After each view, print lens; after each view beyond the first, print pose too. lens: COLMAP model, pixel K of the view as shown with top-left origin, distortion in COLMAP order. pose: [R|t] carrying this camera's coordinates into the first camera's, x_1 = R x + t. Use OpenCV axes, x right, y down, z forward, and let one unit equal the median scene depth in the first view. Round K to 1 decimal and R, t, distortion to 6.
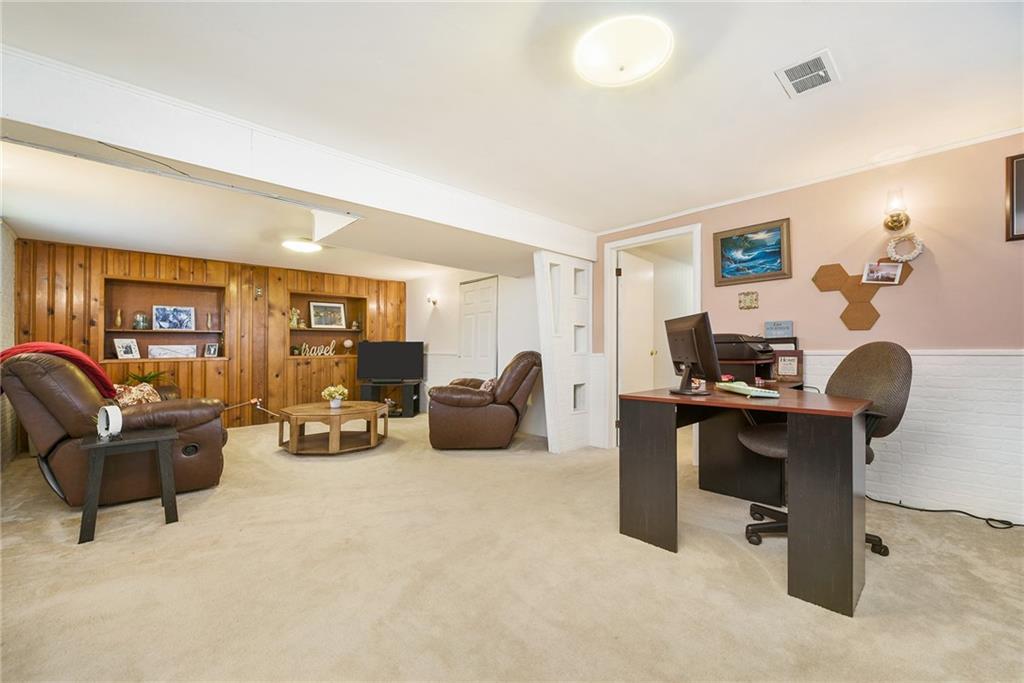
lens RADIAL K [[413.3, 0, 511.6], [0, 413.3, 350.8], [0, 0, 1]] dist [-0.000724, -0.000165]
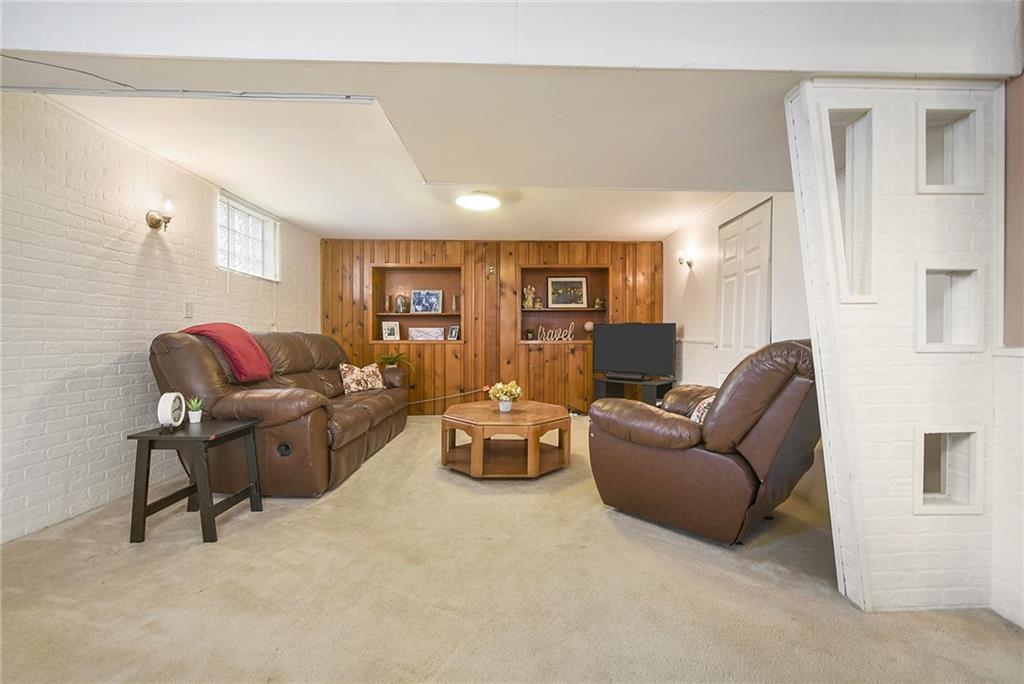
lens RADIAL K [[450.6, 0, 515.4], [0, 450.6, 333.8], [0, 0, 1]] dist [-0.000790, -0.000569]
pose [[0.752221, 0.009086, -0.658848, 0.091790], [-0.012267, 0.999925, -0.000217, -0.001087], [0.658797, 0.008245, 0.752276, 0.306388]]
